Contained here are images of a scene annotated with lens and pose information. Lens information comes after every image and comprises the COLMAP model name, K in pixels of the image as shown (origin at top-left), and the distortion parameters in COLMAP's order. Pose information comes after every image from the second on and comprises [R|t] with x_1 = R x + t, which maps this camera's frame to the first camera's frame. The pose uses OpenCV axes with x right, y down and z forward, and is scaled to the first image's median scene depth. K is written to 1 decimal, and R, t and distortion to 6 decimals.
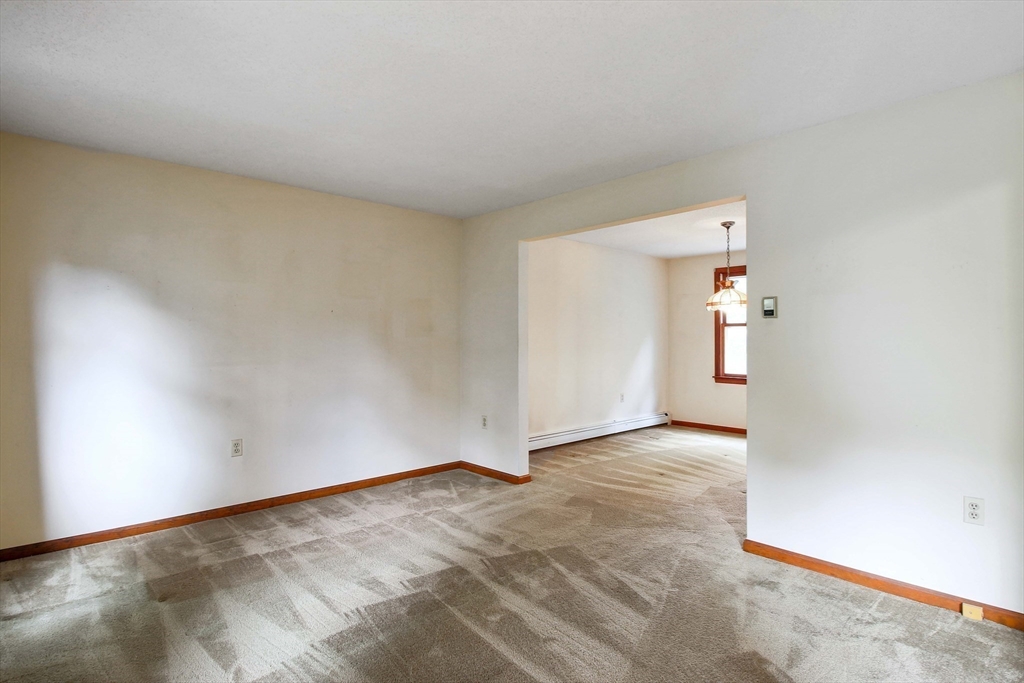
lens RADIAL K [[525.7, 0, 502.0], [0, 525.7, 335.8], [0, 0, 1]] dist [-0.021451, -0.000443]
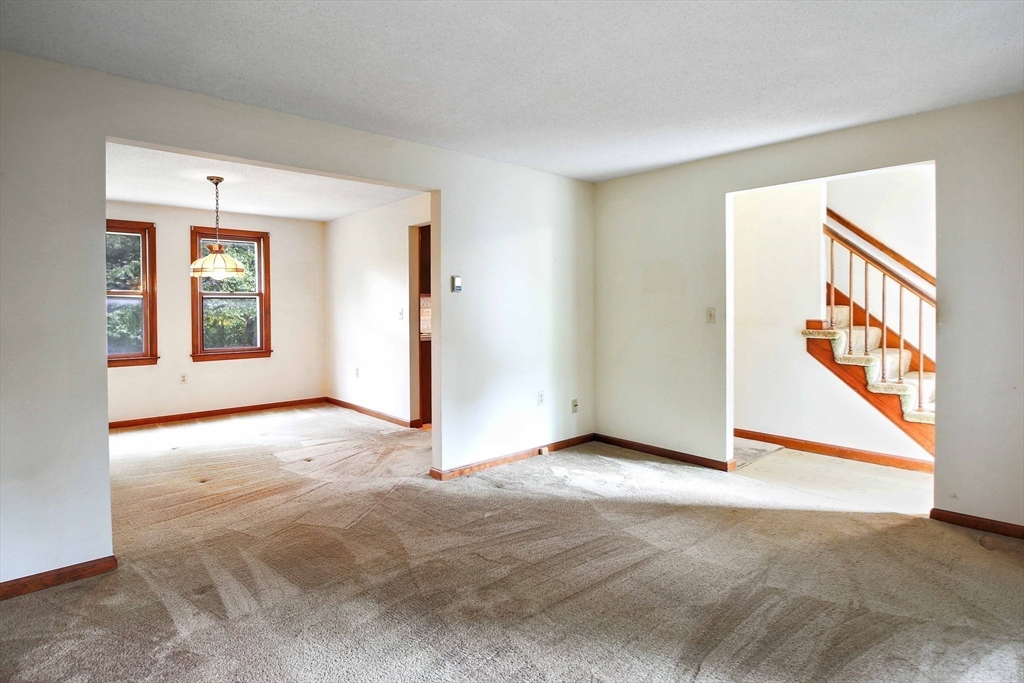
lens RADIAL K [[531.2, 0, 511.2], [0, 531.2, 320.5], [0, 0, 1]] dist [-0.003010, -0.012001]
pose [[-0.010070, -0.023521, 0.999673, -0.470841], [-0.000310, 0.999723, 0.023519, 0.002816], [-0.999949, -0.000073, -0.010075, 0.511945]]
